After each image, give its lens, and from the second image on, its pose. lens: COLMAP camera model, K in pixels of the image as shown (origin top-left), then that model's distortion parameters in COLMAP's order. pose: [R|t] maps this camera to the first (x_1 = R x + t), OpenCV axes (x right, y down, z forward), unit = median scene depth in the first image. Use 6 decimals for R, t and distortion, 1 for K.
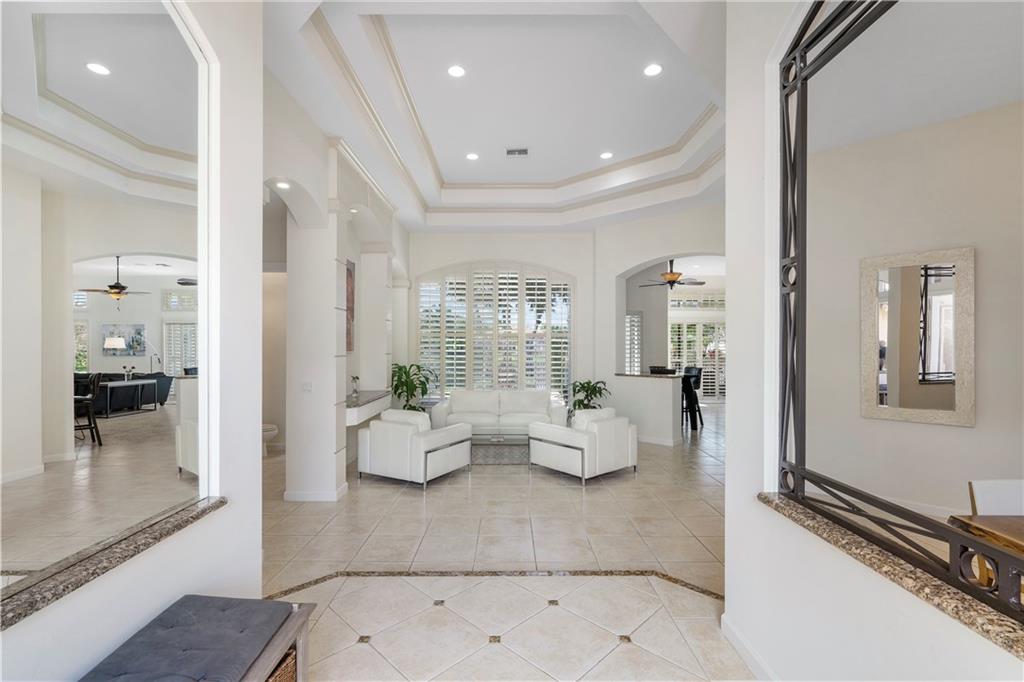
lens RADIAL K [[458.4, 0, 509.0], [0, 458.4, 348.9], [0, 0, 1]] dist [-0.003592, 0.000729]
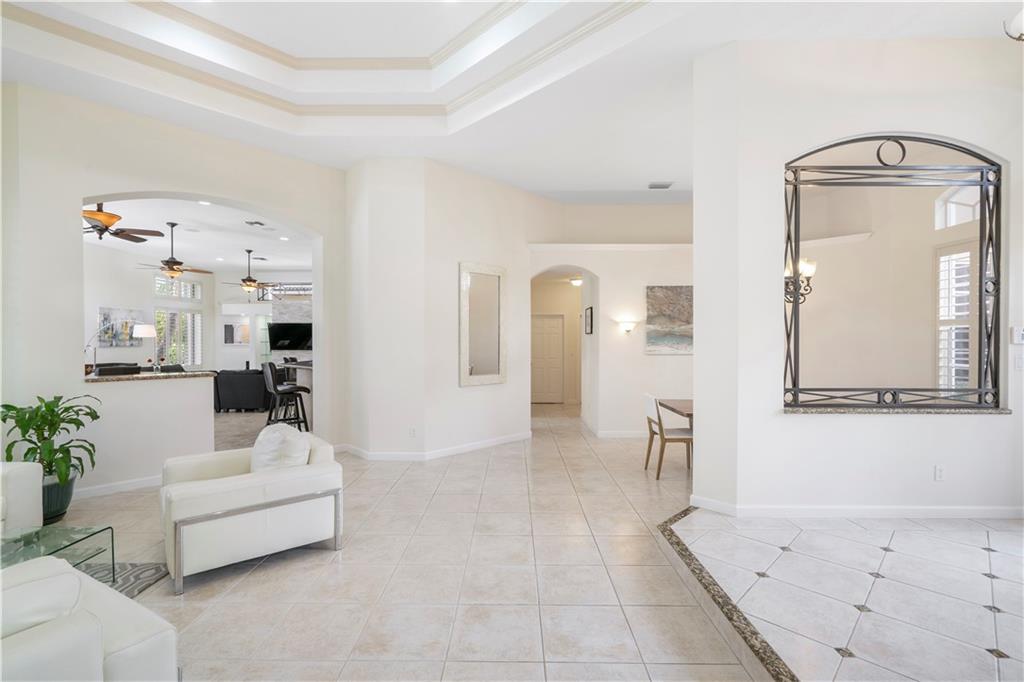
lens RADIAL K [[458.4, 0, 508.6], [0, 458.4, 343.2], [0, 0, 1]] dist [-0.003592, 0.000729]
pose [[0.020750, -0.011389, 0.999720, -0.300699], [0.007986, 0.999905, 0.011226, 0.010360], [-0.999753, 0.007750, 0.020839, 0.505168]]
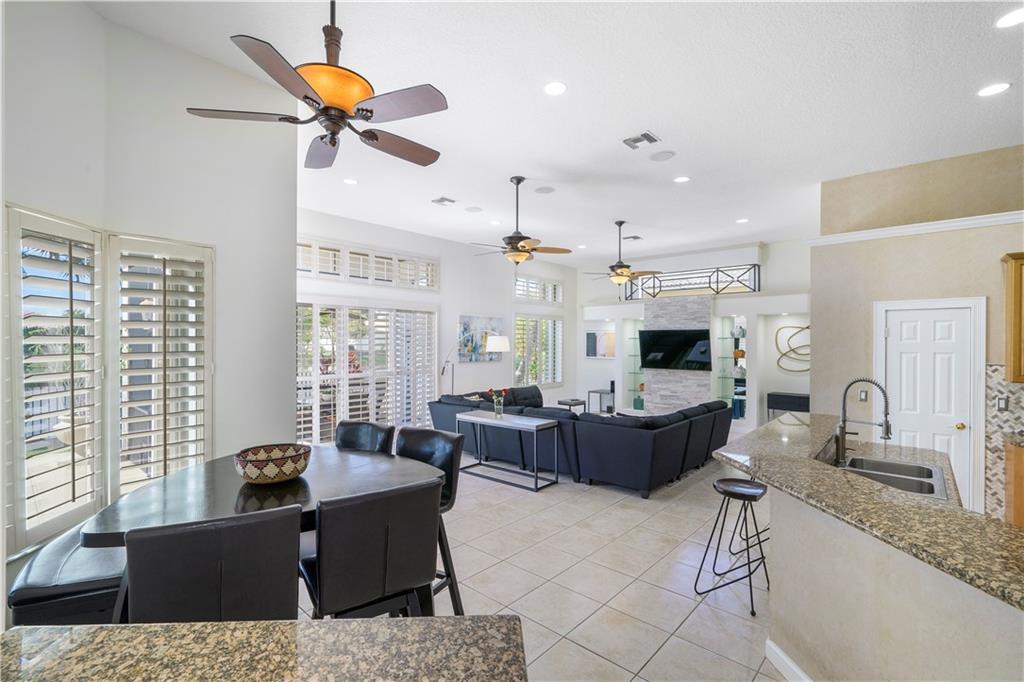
lens RADIAL K [[458.4, 0, 508.6], [0, 458.4, 342.5], [0, 0, 1]] dist [-0.003592, 0.000729]
pose [[0.676203, -0.001456, 0.736714, 0.269463], [0.004899, 0.999985, -0.002520, -0.019756], [-0.736699, 0.005313, 0.676200, 0.878584]]
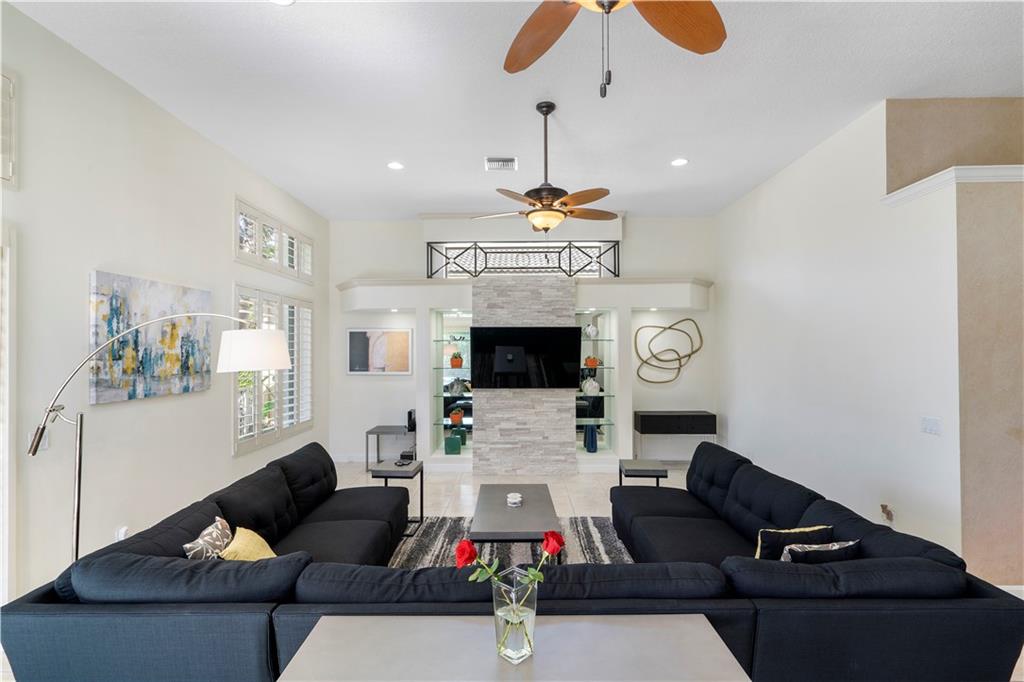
lens RADIAL K [[487.0, 0, 509.2], [0, 487.0, 344.5], [0, 0, 1]] dist [0.000481, 0.000652]
pose [[0.028172, 0.005678, 0.999587, 0.622199], [0.011530, 0.999915, -0.006005, -0.020041], [-0.999537, 0.011694, 0.028104, 1.380520]]
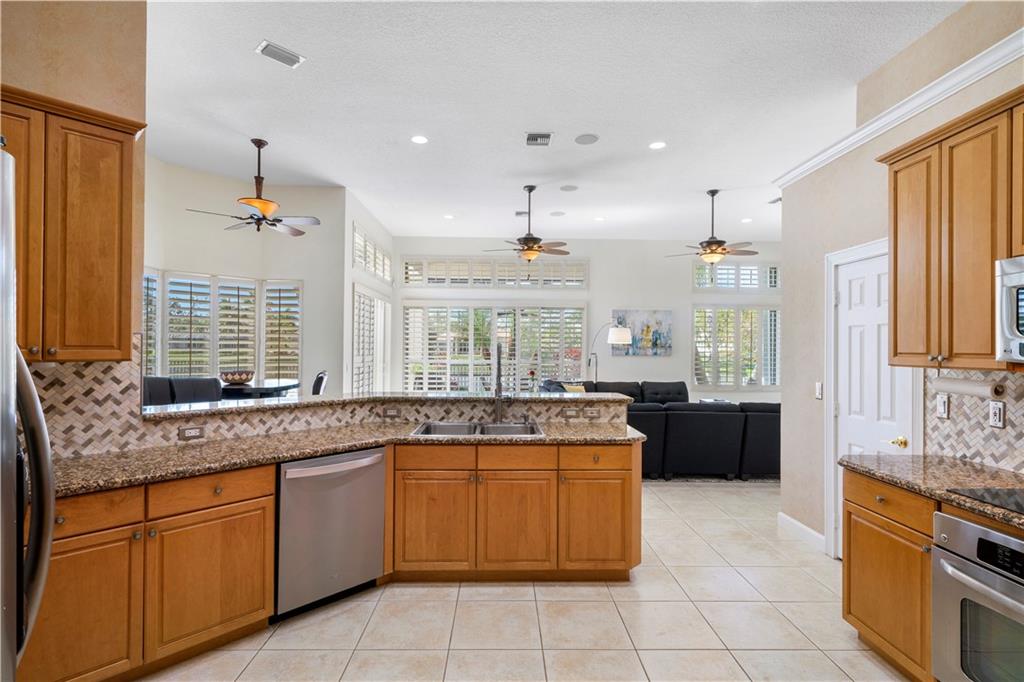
lens RADIAL K [[487.0, 0, 503.7], [0, 487.0, 347.8], [0, 0, 1]] dist [0.000481, 0.000652]
pose [[0.999980, 0.006025, -0.001703, 0.759376], [-0.006035, 0.999962, -0.006365, 0.017450], [0.001664, 0.006375, 0.999978, 0.476763]]
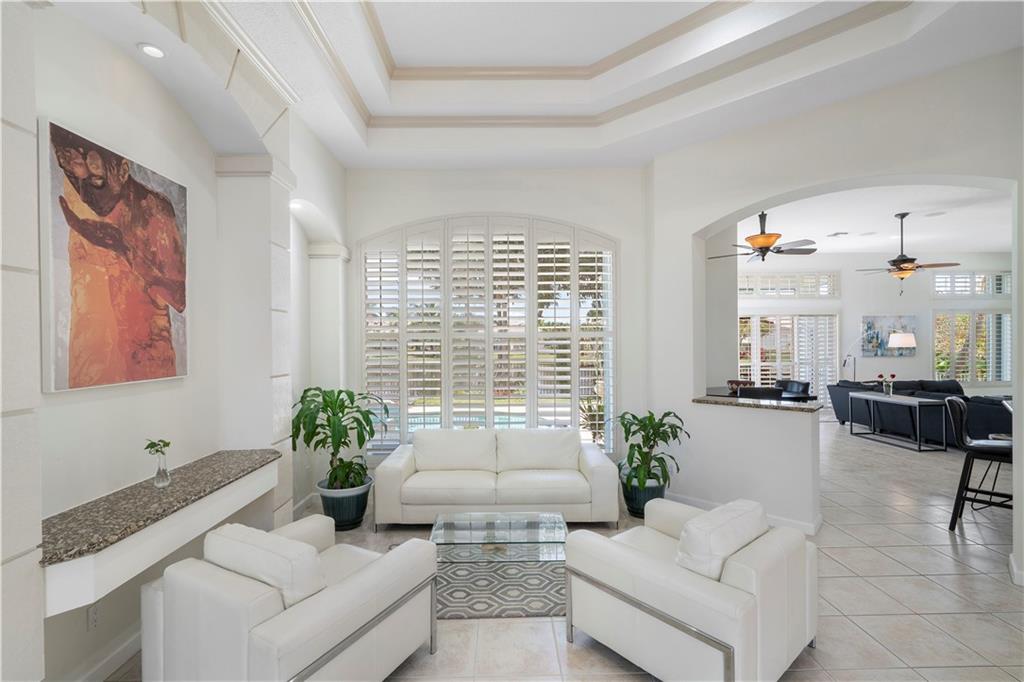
lens RADIAL K [[458.4, 0, 508.4], [0, 458.4, 343.8], [0, 0, 1]] dist [-0.003592, 0.000729]
pose [[0.999891, -0.011233, 0.009625, -0.010762], [0.011259, 0.999933, -0.002655, -0.018559], [-0.009595, 0.002763, 0.999950, 0.423925]]
